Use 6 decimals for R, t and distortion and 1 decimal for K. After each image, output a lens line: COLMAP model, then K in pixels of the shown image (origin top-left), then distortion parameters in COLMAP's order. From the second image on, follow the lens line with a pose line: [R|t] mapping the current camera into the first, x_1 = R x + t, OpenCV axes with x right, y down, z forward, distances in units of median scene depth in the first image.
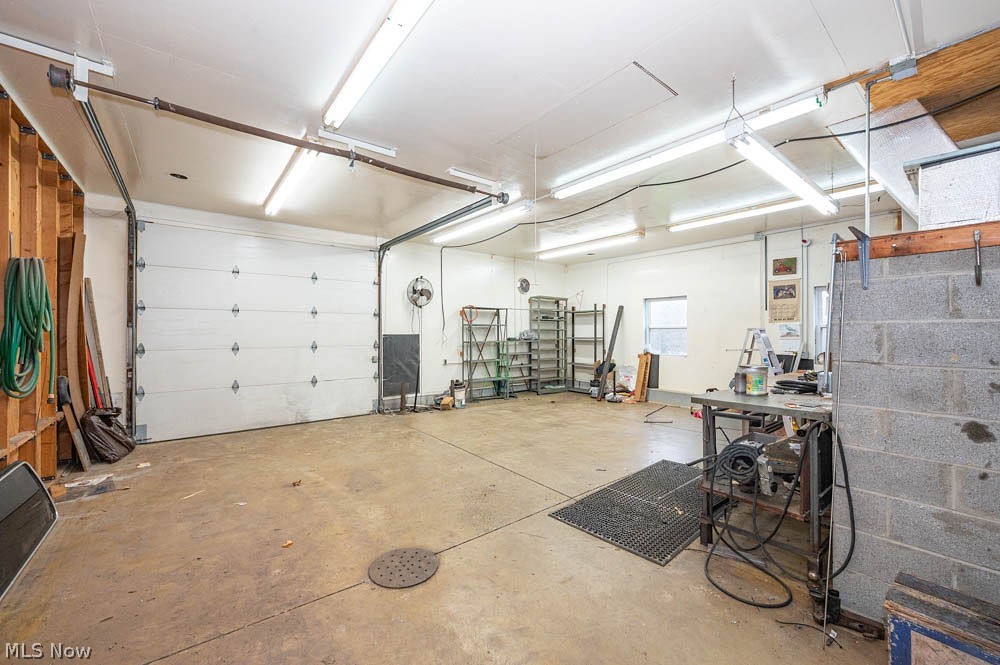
lens RADIAL K [[395.2, 0, 500.9], [0, 395.2, 331.0], [0, 0, 1]] dist [-0.000172, 0.000060]
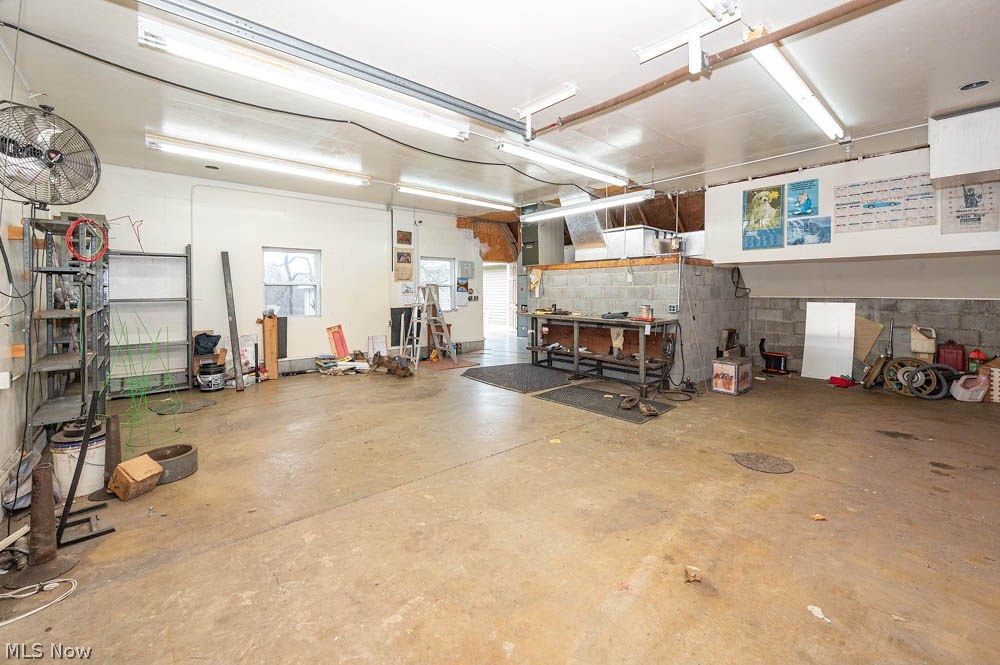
lens RADIAL K [[408.3, 0, 504.4], [0, 408.3, 295.5], [0, 0, 1]] dist [0.001080, 0.000171]
pose [[-0.045162, -0.012866, 0.998897, -0.576251], [-0.001822, 0.999916, 0.012797, 0.004069], [-0.998978, -0.001242, -0.045182, 0.705935]]
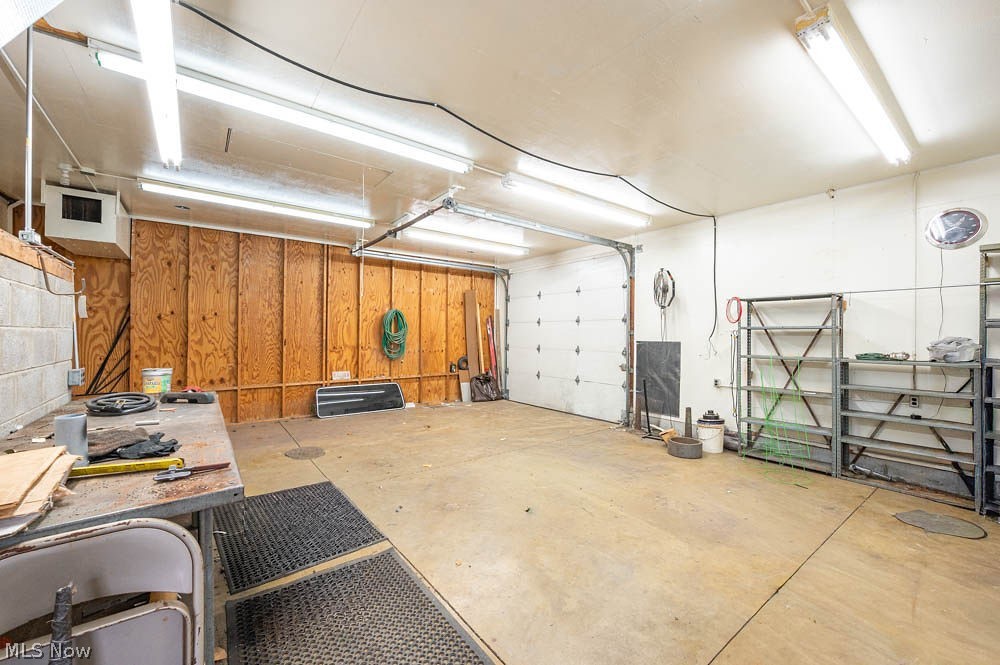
lens RADIAL K [[395.2, 0, 500.9], [0, 395.2, 331.0], [0, 0, 1]] dist [-0.000172, 0.000060]
pose [[-0.018786, -0.010438, -0.999769, 0.643724], [-0.006457, 0.999926, -0.010319, -0.003382], [0.999803, 0.006262, -0.018852, 0.742921]]
